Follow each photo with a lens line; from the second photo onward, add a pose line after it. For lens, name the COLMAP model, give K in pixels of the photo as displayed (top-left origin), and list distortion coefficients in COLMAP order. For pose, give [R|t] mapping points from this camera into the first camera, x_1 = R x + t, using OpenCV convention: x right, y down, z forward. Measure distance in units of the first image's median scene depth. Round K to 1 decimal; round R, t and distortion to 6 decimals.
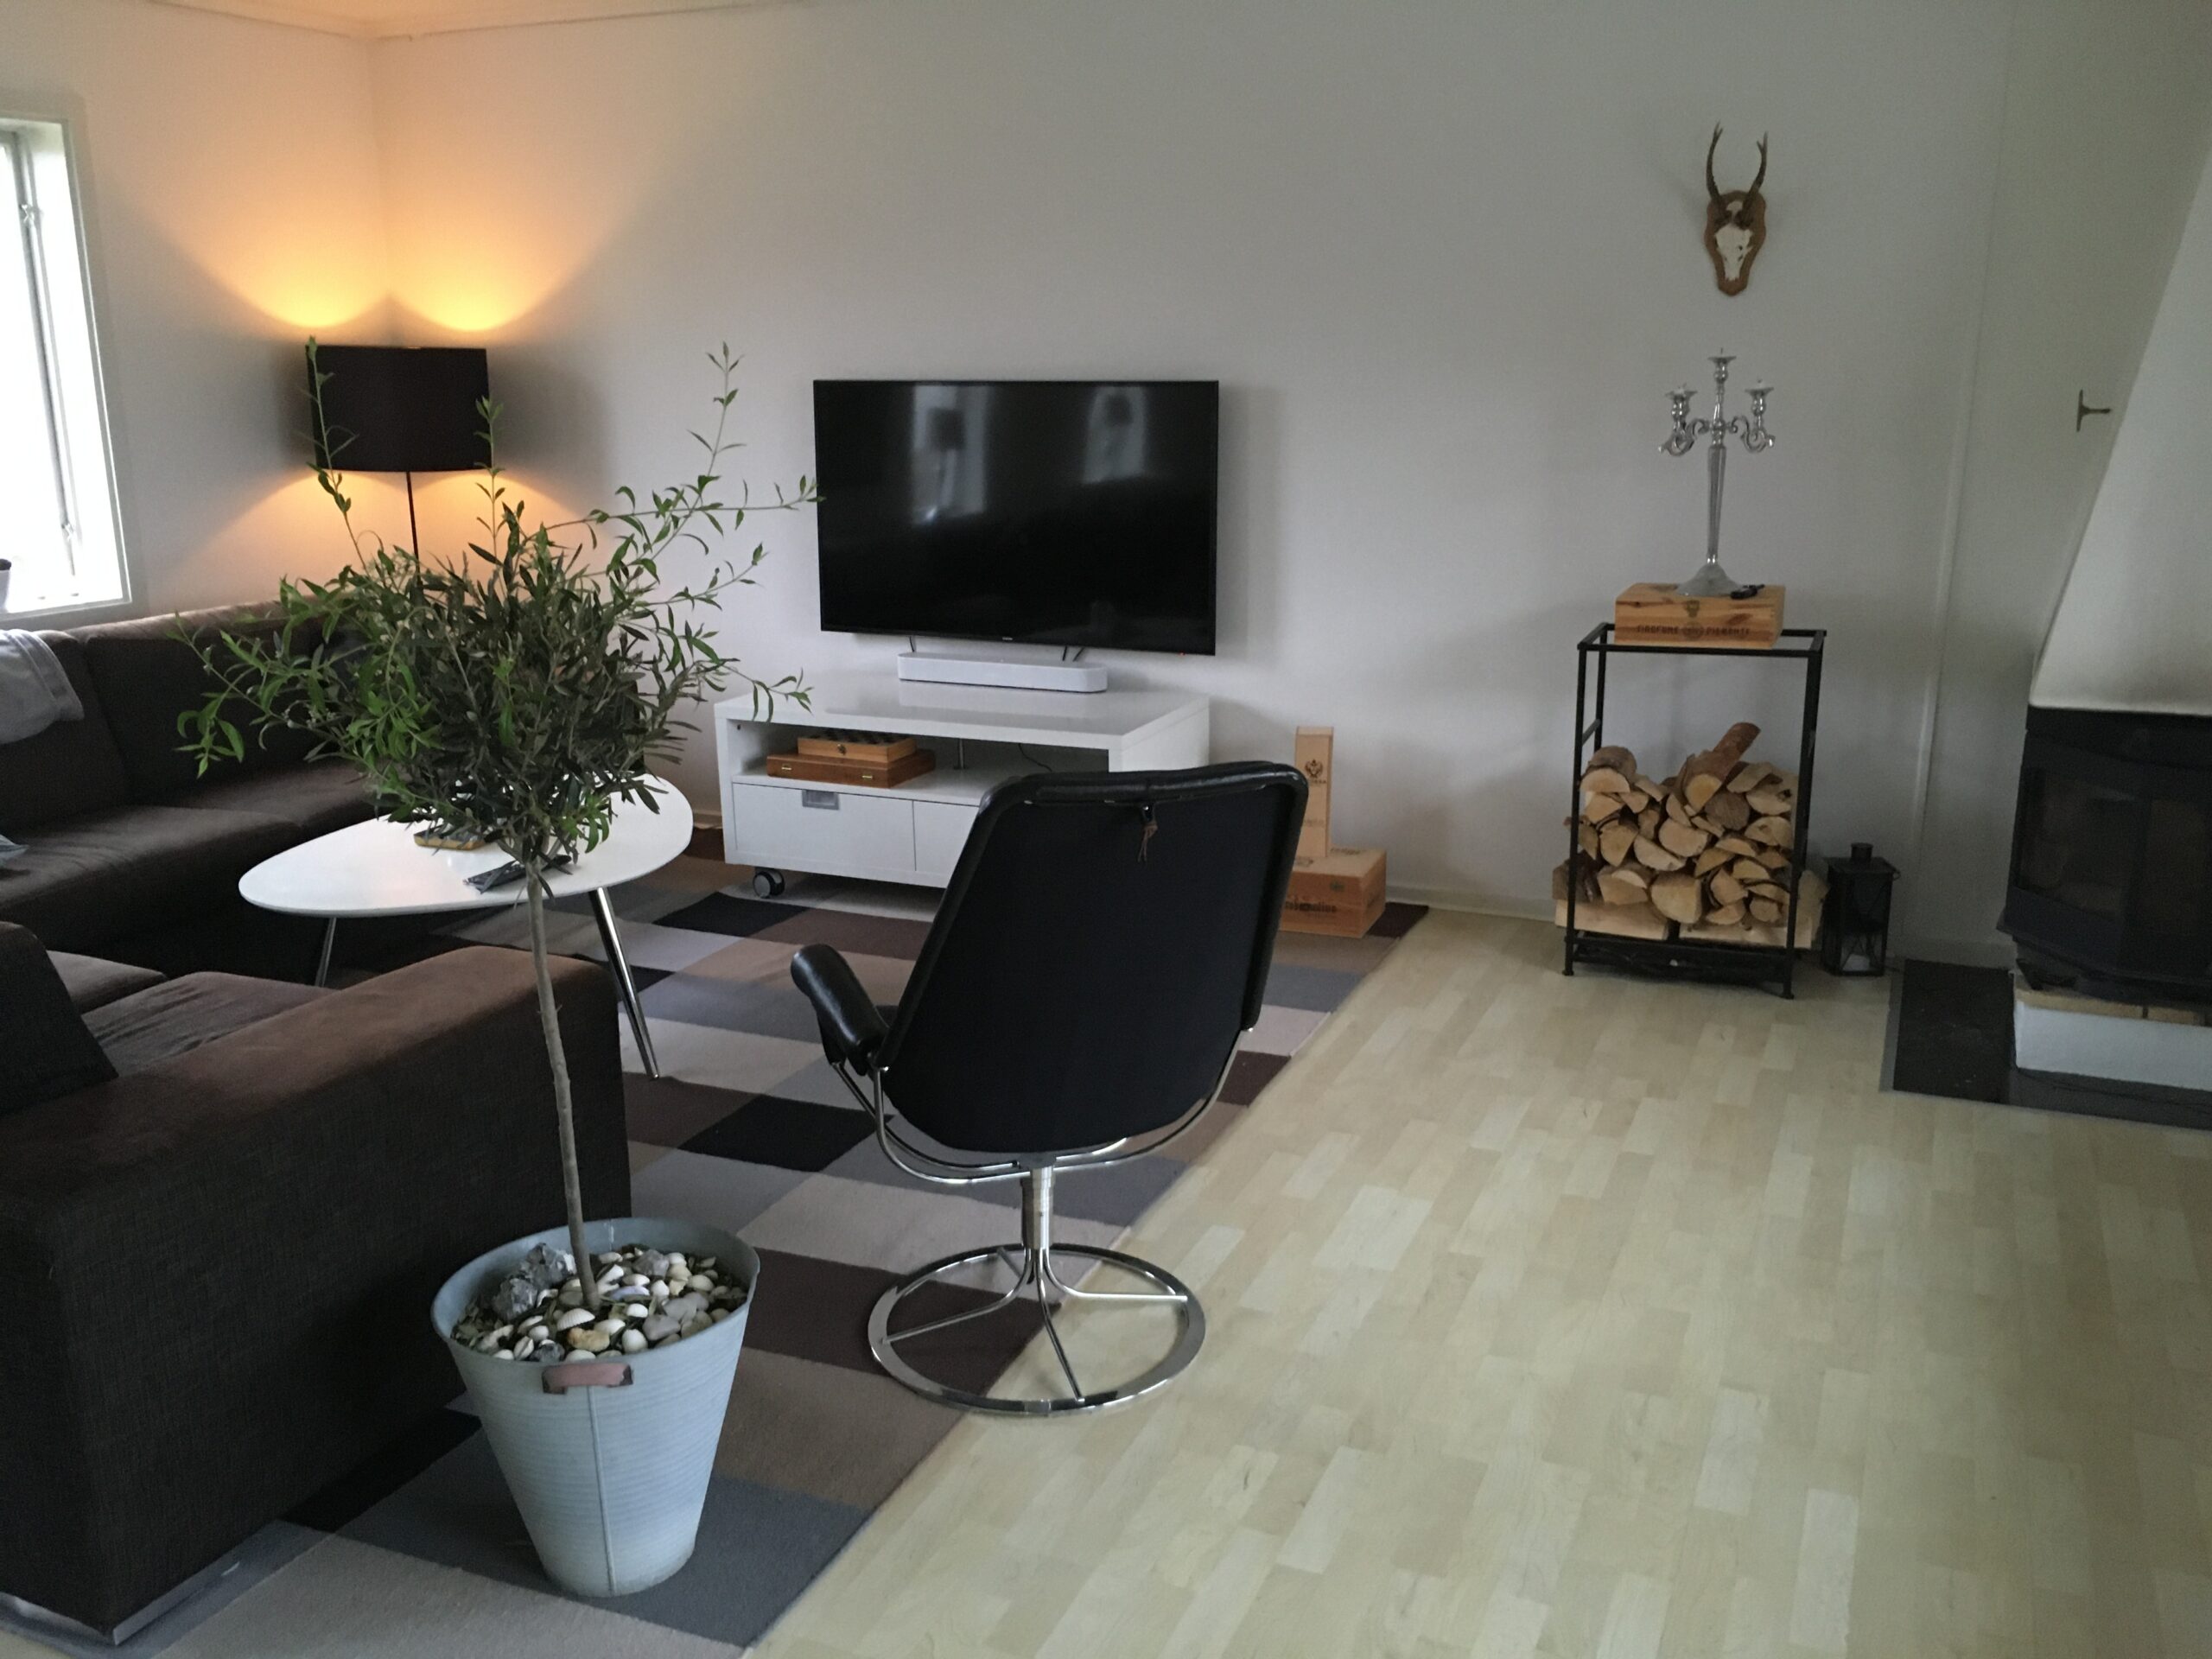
lens RADIAL K [[1894.8, 0, 1108.8], [0, 1894.8, 826.3], [0, 0, 1]] dist [0.018838, 0.007301]
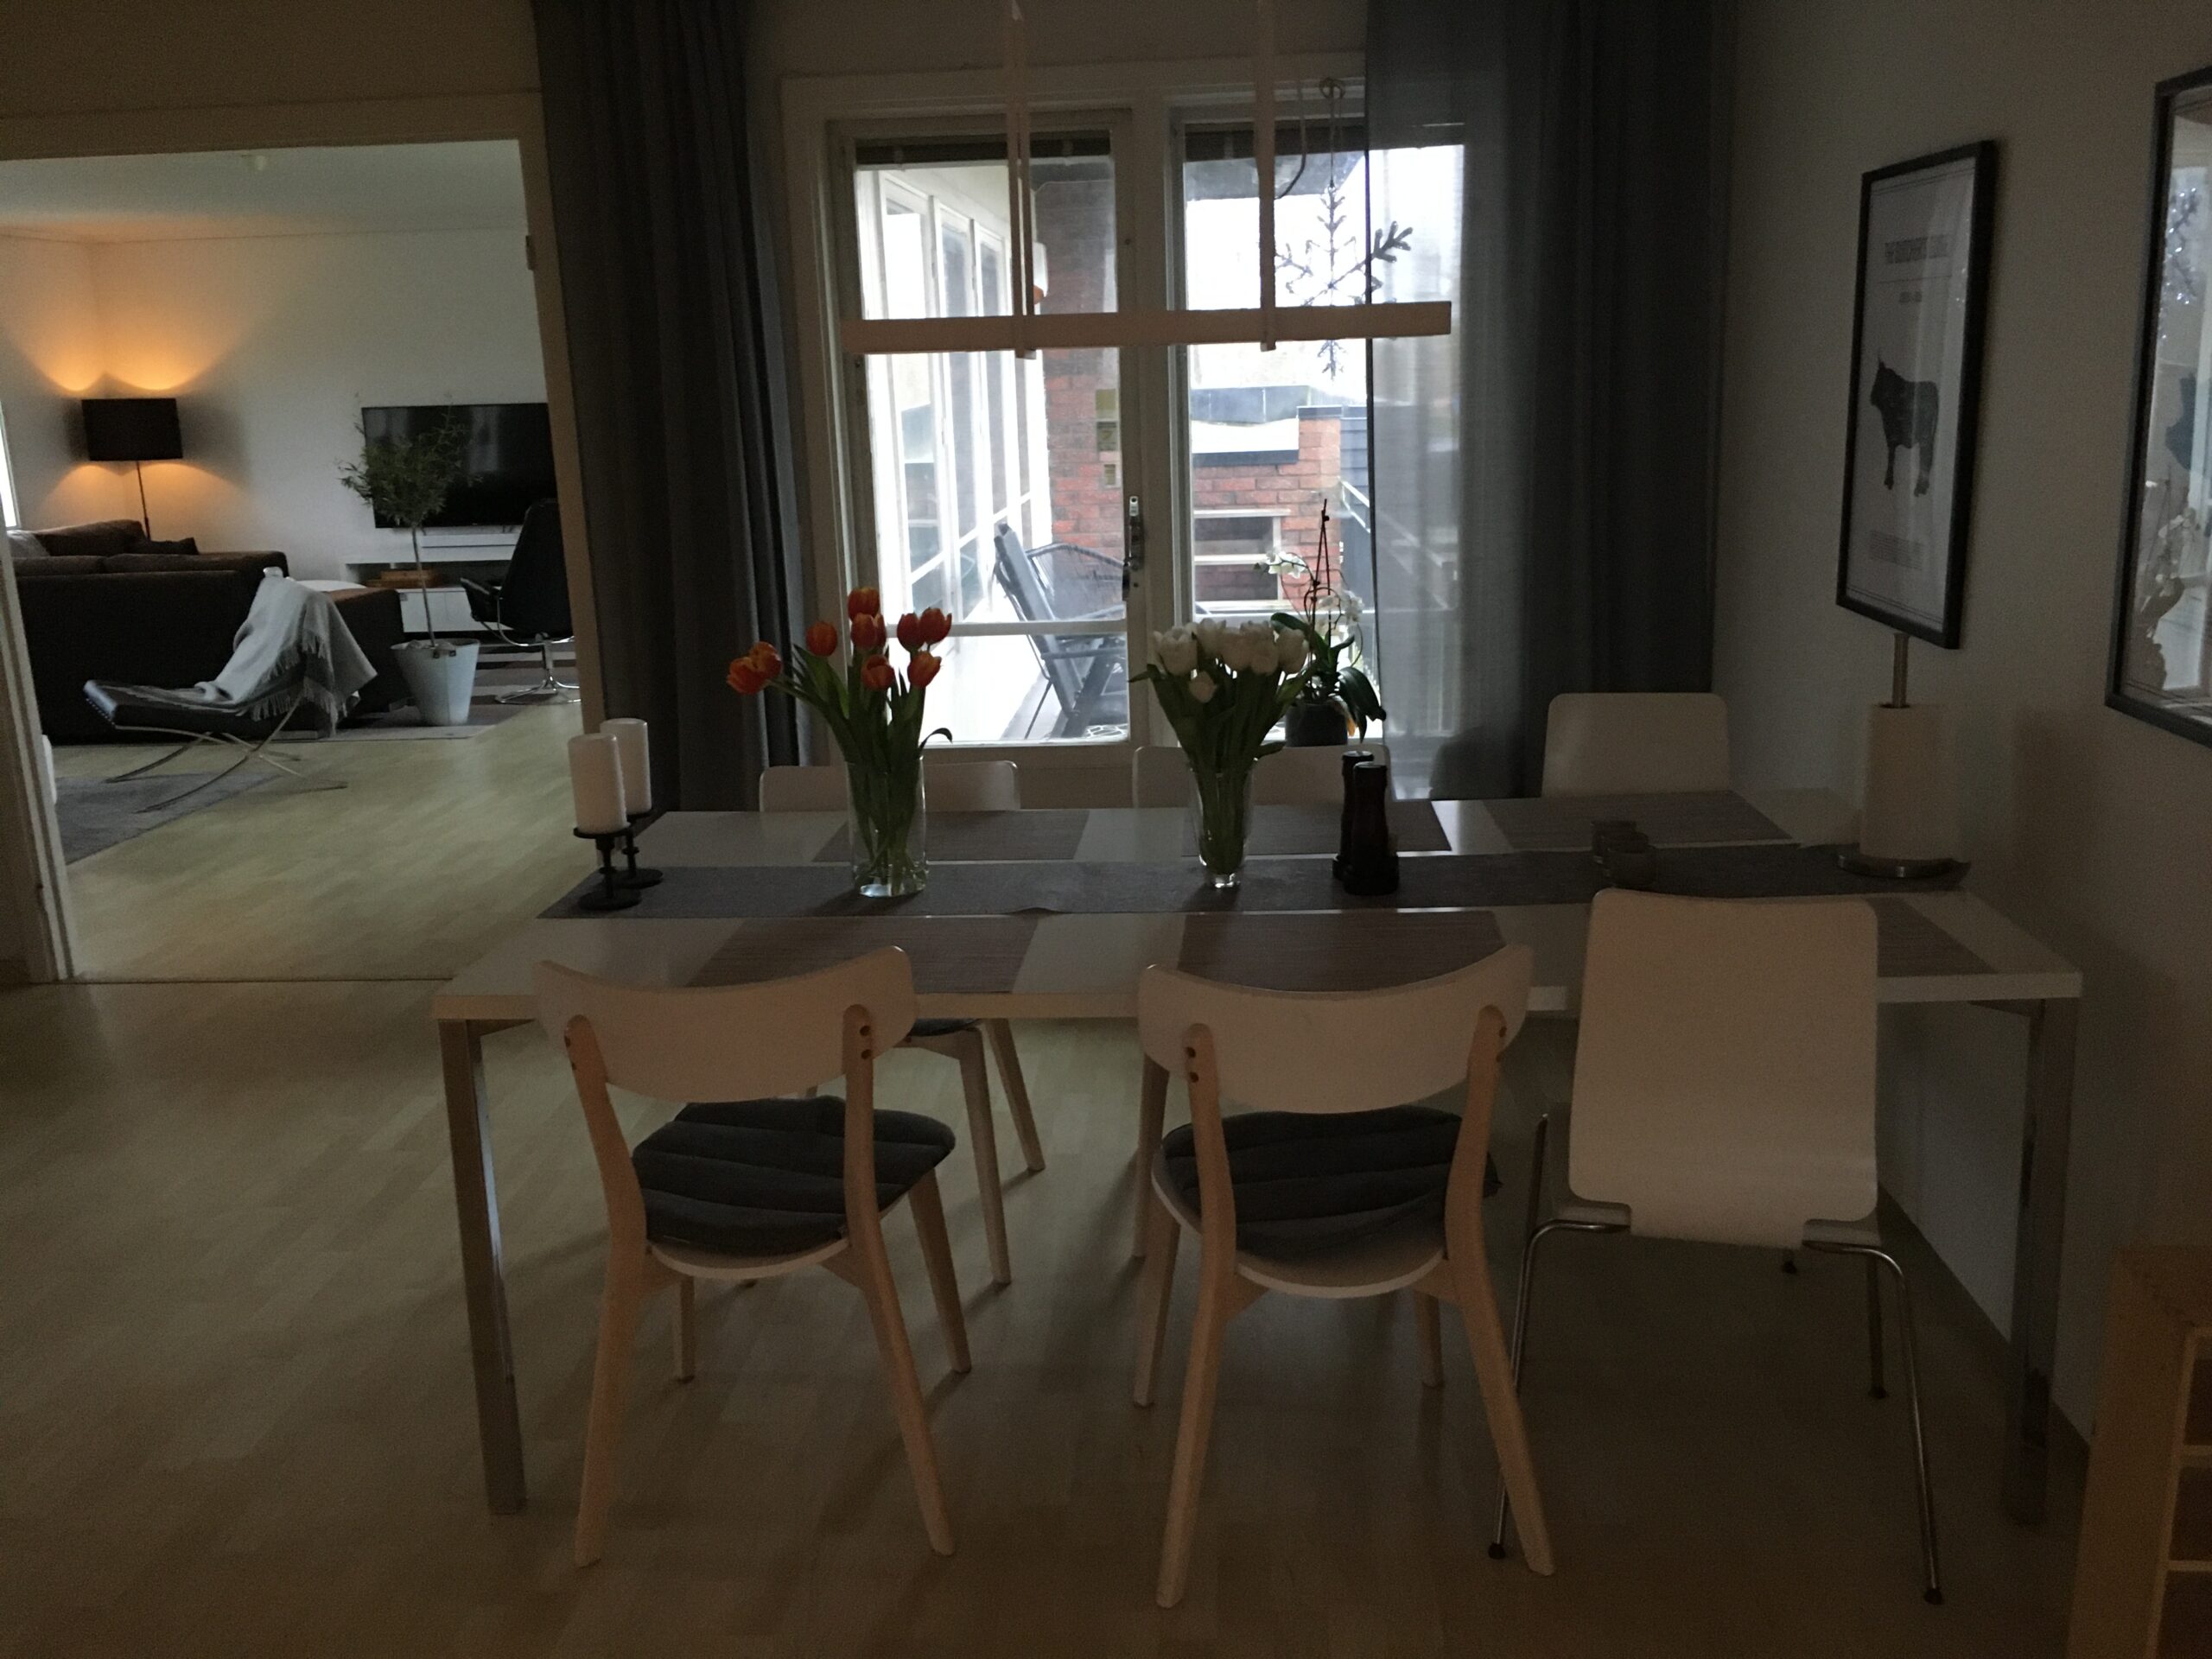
lens RADIAL K [[1894.8, 0, 1107.6], [0, 1894.8, 828.4], [0, 0, 1]] dist [0.018838, 0.007301]
pose [[0.934739, -0.104196, 0.339715, -0.140526], [0.112351, 0.993659, -0.004367, 0.312734], [-0.337106, 0.042250, 0.940518, -1.183658]]
